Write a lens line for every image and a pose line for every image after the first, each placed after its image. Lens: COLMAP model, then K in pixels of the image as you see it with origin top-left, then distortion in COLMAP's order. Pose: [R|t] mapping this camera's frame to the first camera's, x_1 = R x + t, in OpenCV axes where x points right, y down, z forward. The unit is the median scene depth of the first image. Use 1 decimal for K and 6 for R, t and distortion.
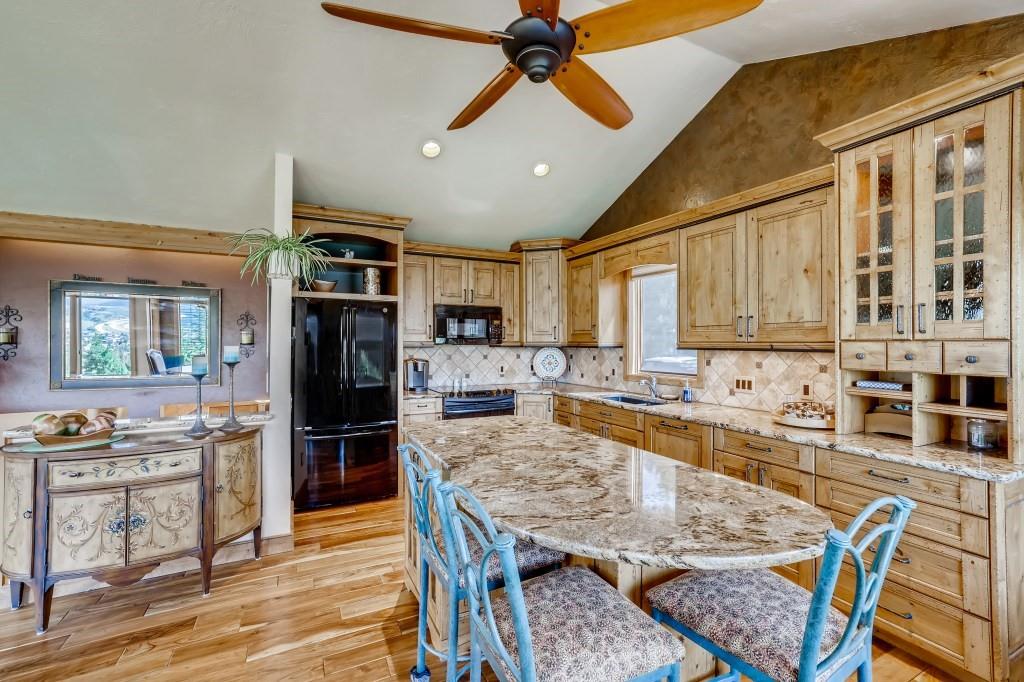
lens RADIAL K [[437.0, 0, 509.7], [0, 437.0, 340.9], [0, 0, 1]] dist [-0.008457, 0.001859]
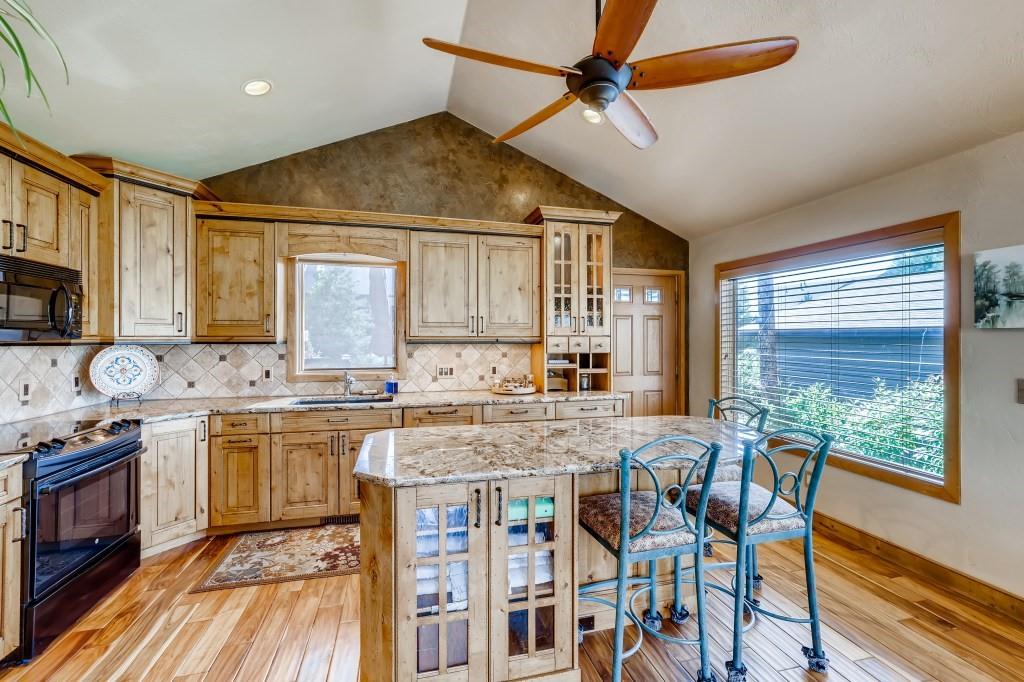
lens RADIAL K [[437.0, 0, 510.1], [0, 437.0, 334.9], [0, 0, 1]] dist [-0.008457, 0.001859]
pose [[0.218260, 0.006046, 0.975872, -0.663589], [-0.003734, 0.999979, -0.005360, 0.003799], [-0.975884, -0.002474, 0.218278, 0.593980]]
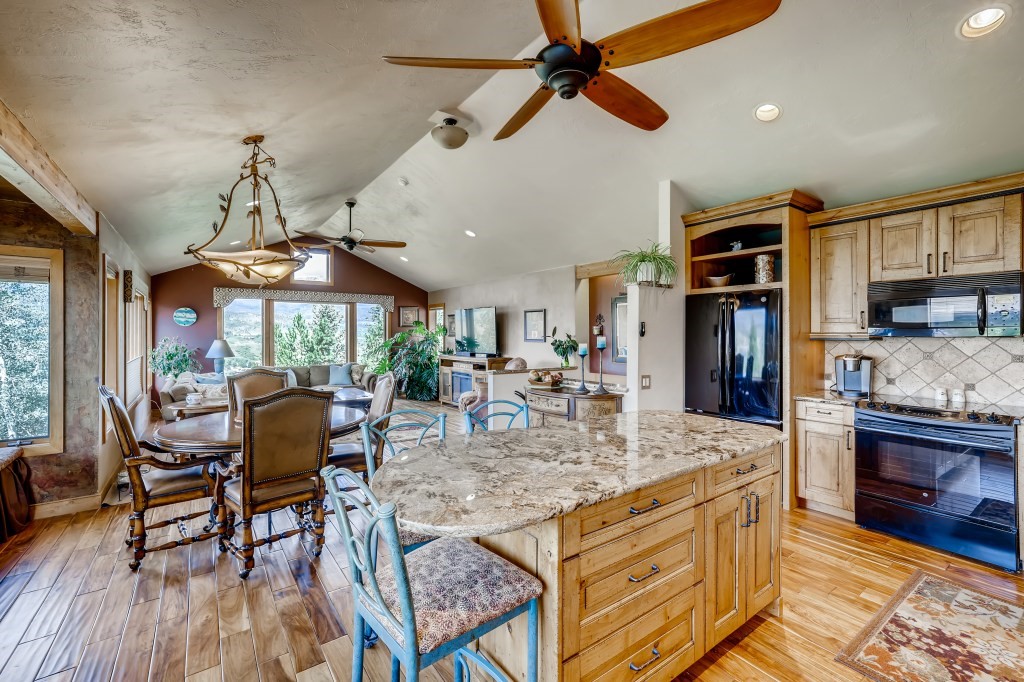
lens RADIAL K [[437.0, 0, 512.3], [0, 437.0, 331.8], [0, 0, 1]] dist [-0.008457, 0.001859]
pose [[0.162495, -0.006604, -0.986687, 0.686315], [0.005179, 0.999970, -0.005840, 0.001549], [0.986696, -0.004161, 0.162524, 0.413132]]
